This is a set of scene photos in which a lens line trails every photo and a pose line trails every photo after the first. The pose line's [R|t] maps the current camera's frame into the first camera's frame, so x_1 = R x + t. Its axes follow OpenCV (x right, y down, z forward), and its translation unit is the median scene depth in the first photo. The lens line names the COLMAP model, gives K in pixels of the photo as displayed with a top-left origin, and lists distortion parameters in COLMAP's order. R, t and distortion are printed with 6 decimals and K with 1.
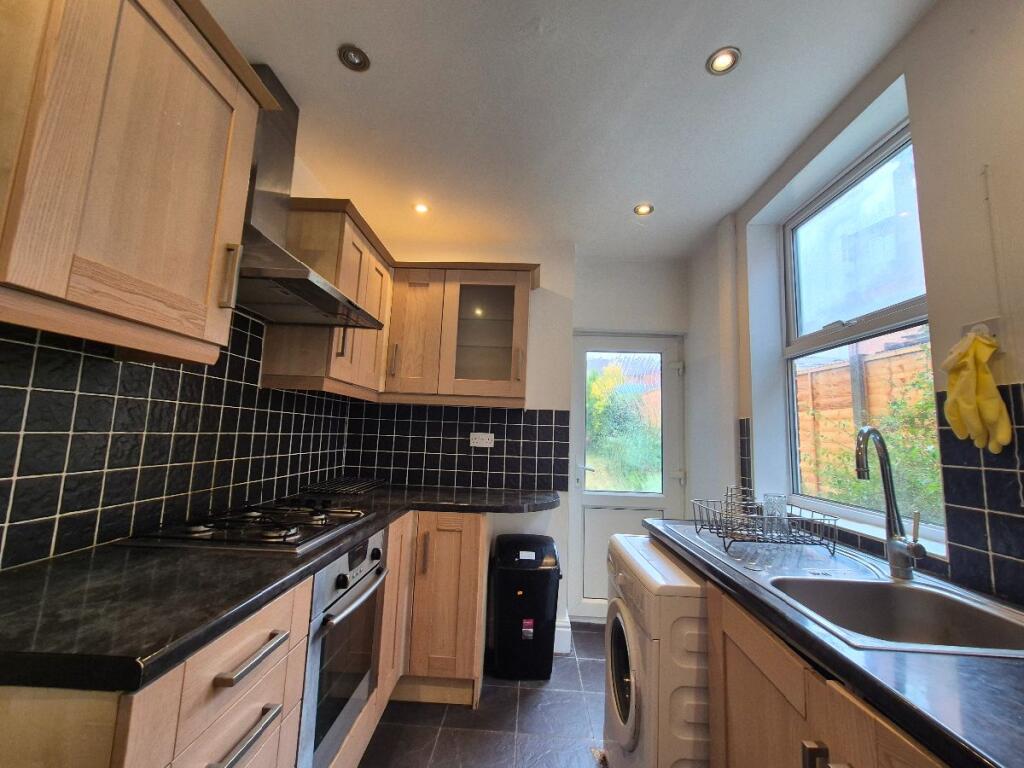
lens RADIAL K [[419.6, 0, 512.0], [0, 419.6, 384.0], [0, 0, 1]] dist [-0.000917, 0.000487]
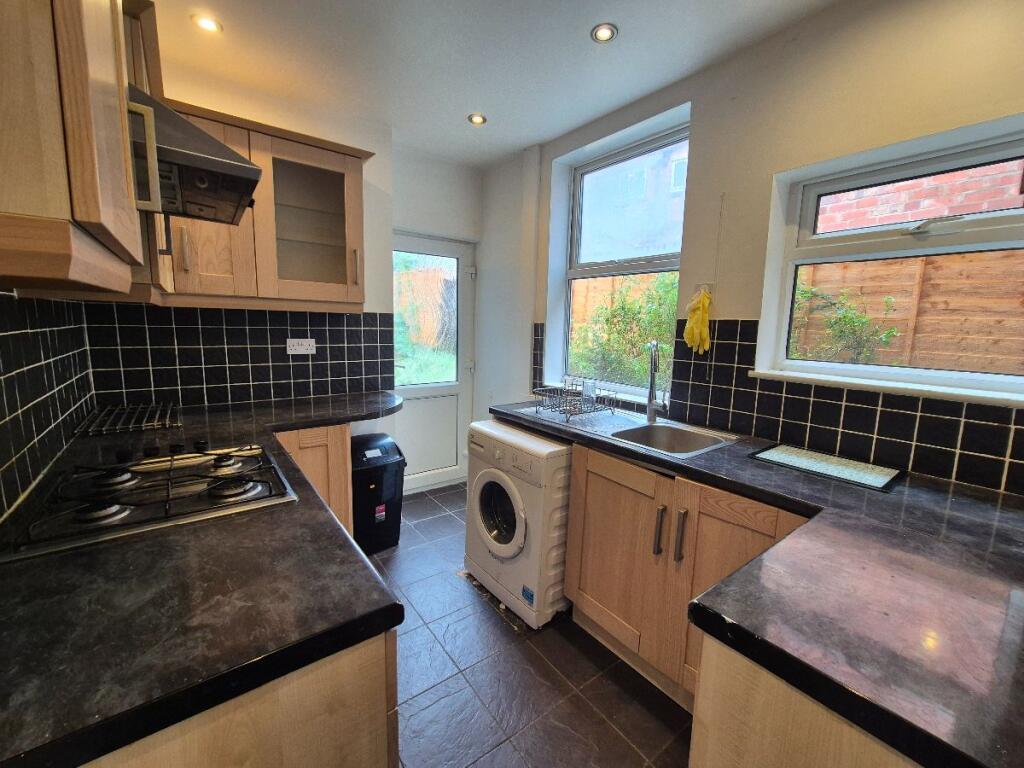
lens RADIAL K [[419.6, 0, 512.0], [0, 419.6, 384.0], [0, 0, 1]] dist [-0.000917, 0.000487]
pose [[0.782062, -0.106723, 0.613994, -0.334784], [-0.069495, 0.964148, 0.256103, -0.063053], [-0.619313, -0.242958, 0.746607, 0.022024]]
